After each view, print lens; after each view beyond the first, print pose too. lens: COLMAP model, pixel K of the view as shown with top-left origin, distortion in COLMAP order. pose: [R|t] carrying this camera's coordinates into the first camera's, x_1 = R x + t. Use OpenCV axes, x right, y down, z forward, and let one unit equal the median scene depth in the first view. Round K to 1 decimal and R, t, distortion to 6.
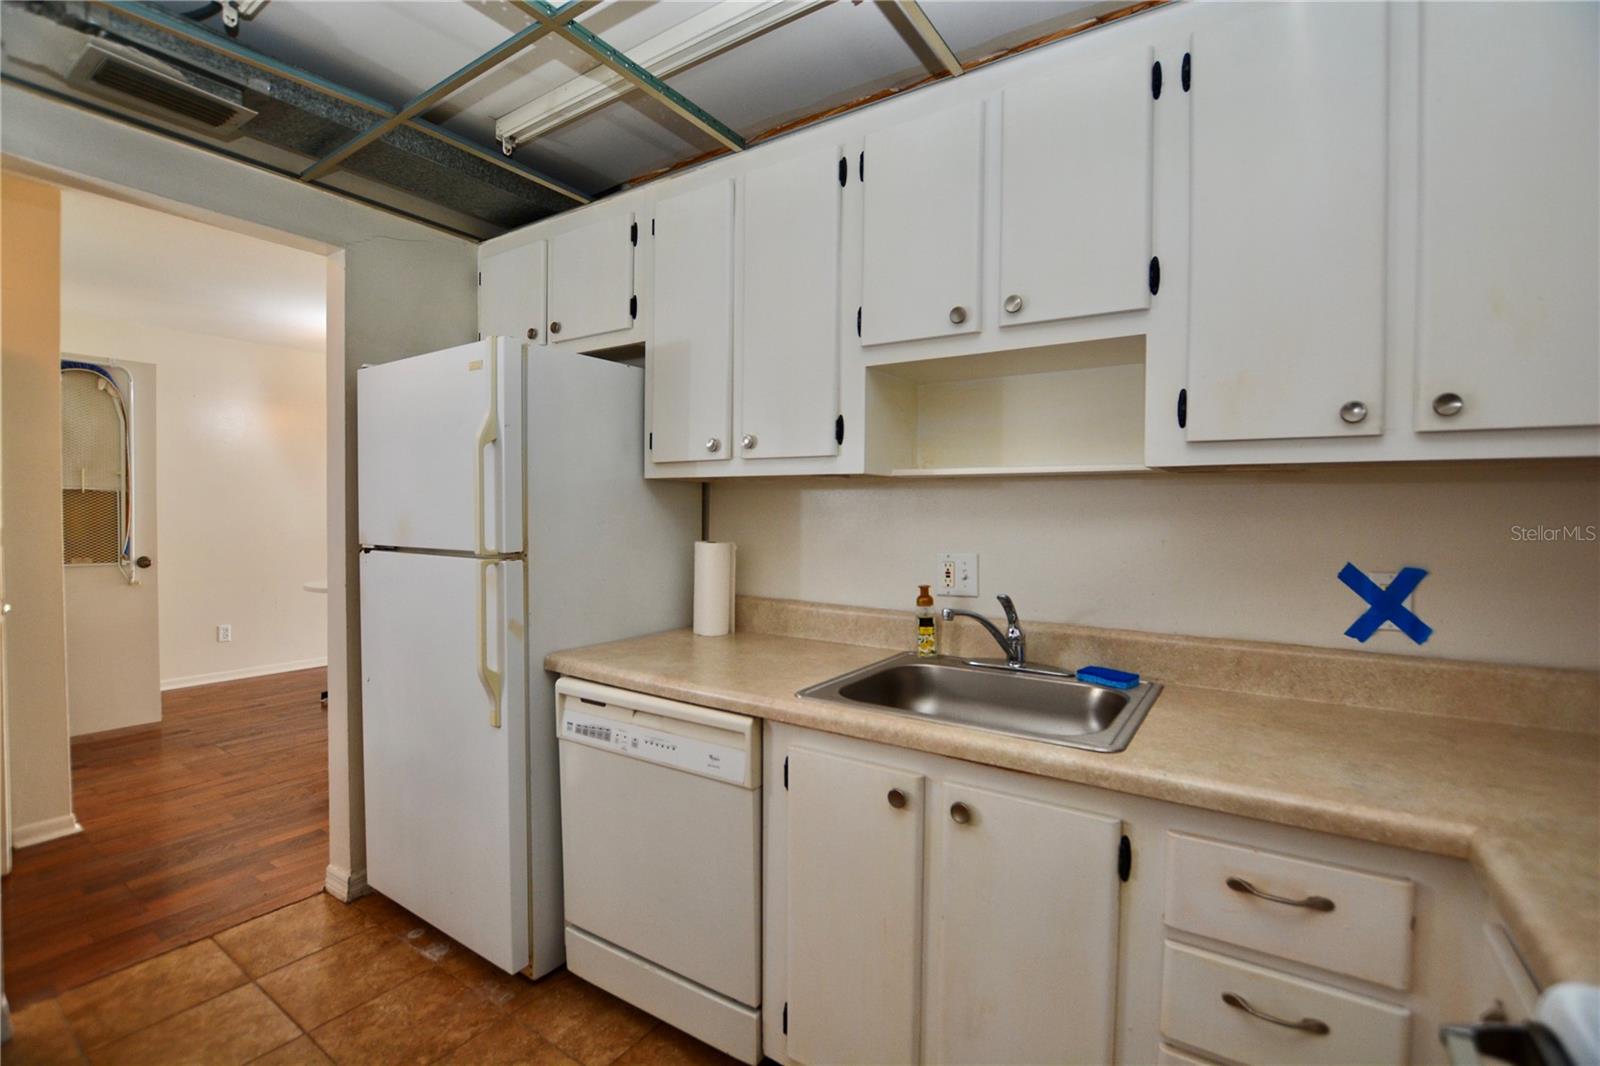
lens RADIAL K [[705.2, 0, 798.6], [0, 705.2, 528.3], [0, 0, 1]] dist [-0.047494, 0.009482]
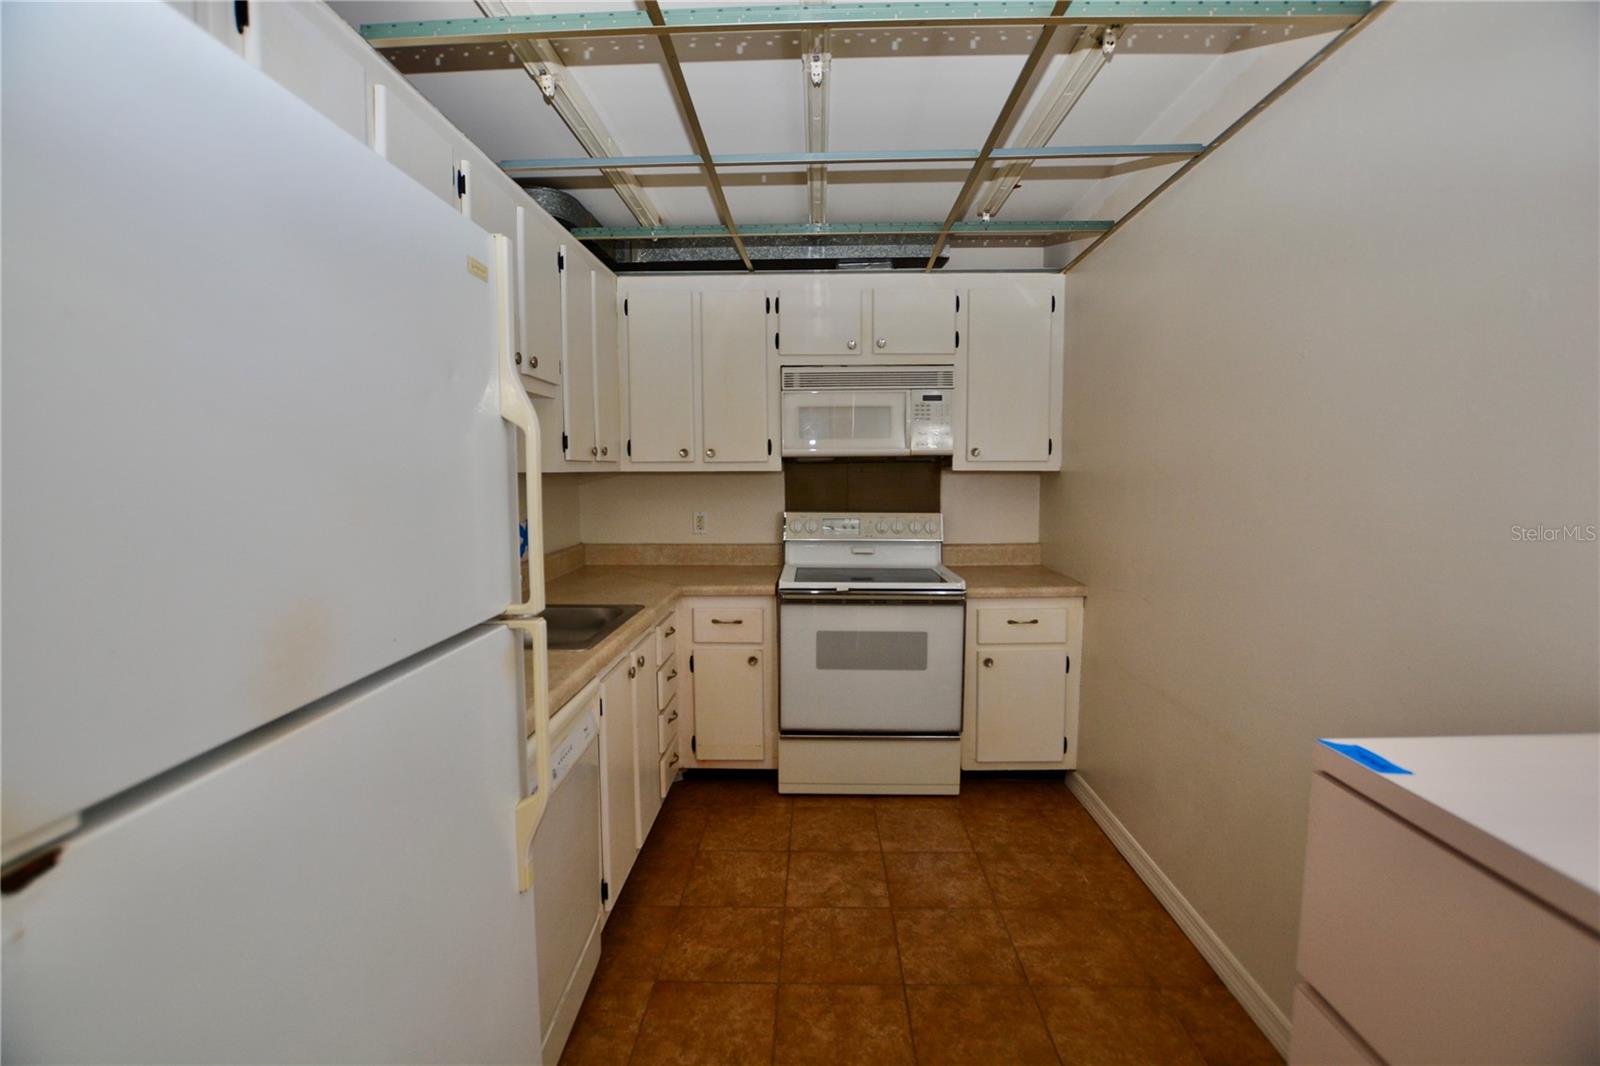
lens RADIAL K [[702.0, 0, 798.4], [0, 702.0, 528.7], [0, 0, 1]] dist [-0.038975, 0.006435]
pose [[-0.530677, -0.076375, 0.844126, -1.177426], [0.021727, 0.994379, 0.103629, -0.100037], [-0.847296, 0.073334, -0.526034, 1.221717]]
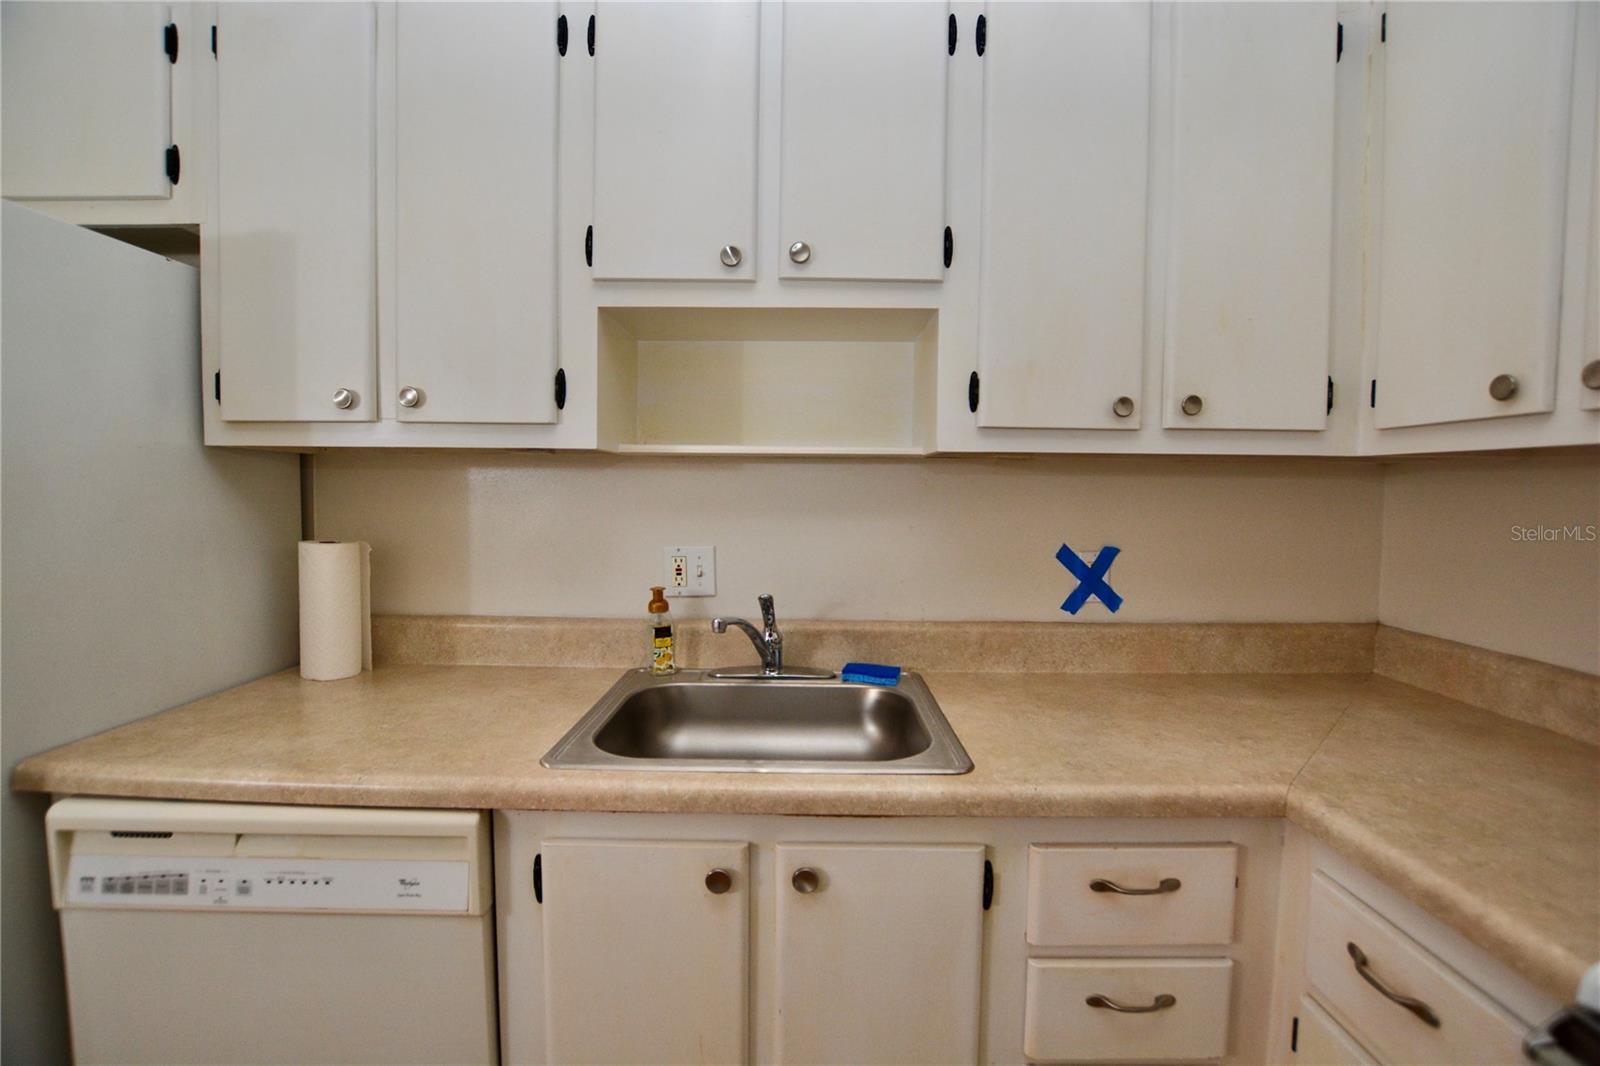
lens RADIAL K [[702.0, 0, 798.4], [0, 702.0, 528.7], [0, 0, 1]] dist [-0.038975, 0.006435]
pose [[0.835391, -0.030549, 0.548807, -0.151742], [0.010998, 0.999183, 0.038878, -0.019998], [-0.549547, -0.026442, 0.835045, 0.265479]]
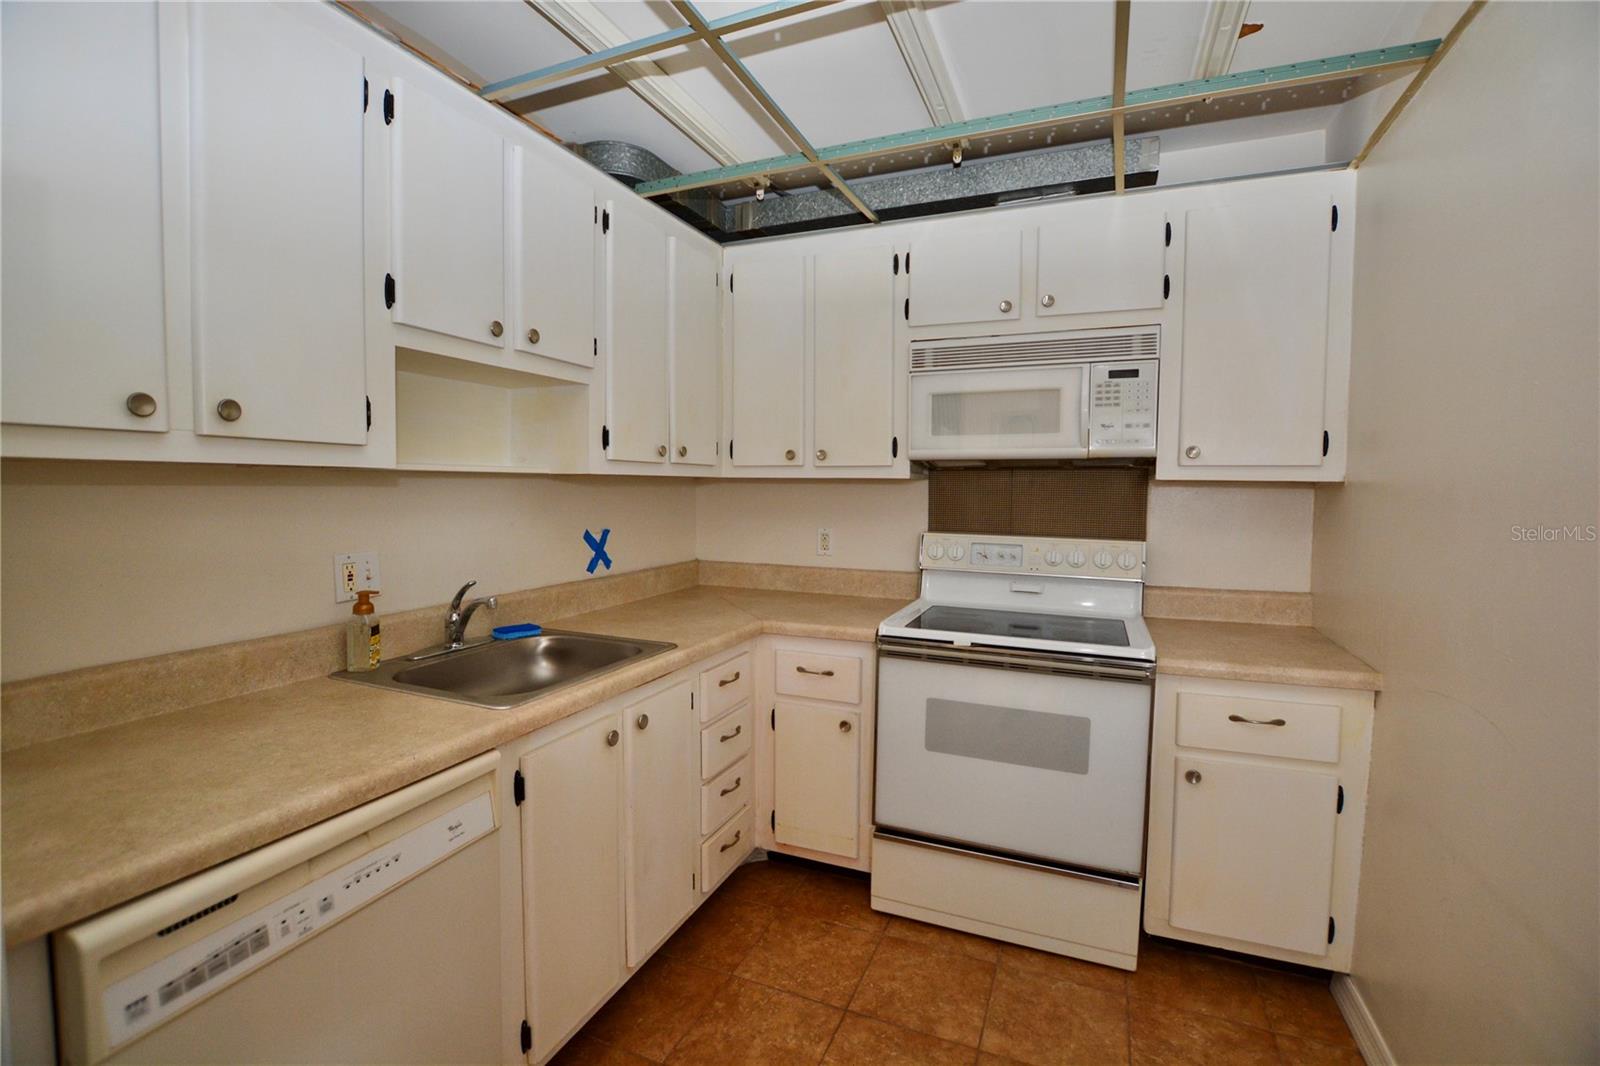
lens RADIAL K [[702.0, 0, 798.4], [0, 702.0, 528.7], [0, 0, 1]] dist [-0.038975, 0.006435]
pose [[-0.188519, -0.067502, 0.979747, -0.905562], [0.015800, 0.997297, 0.071752, -0.060954], [-0.981942, 0.029007, -0.186943, 0.717908]]
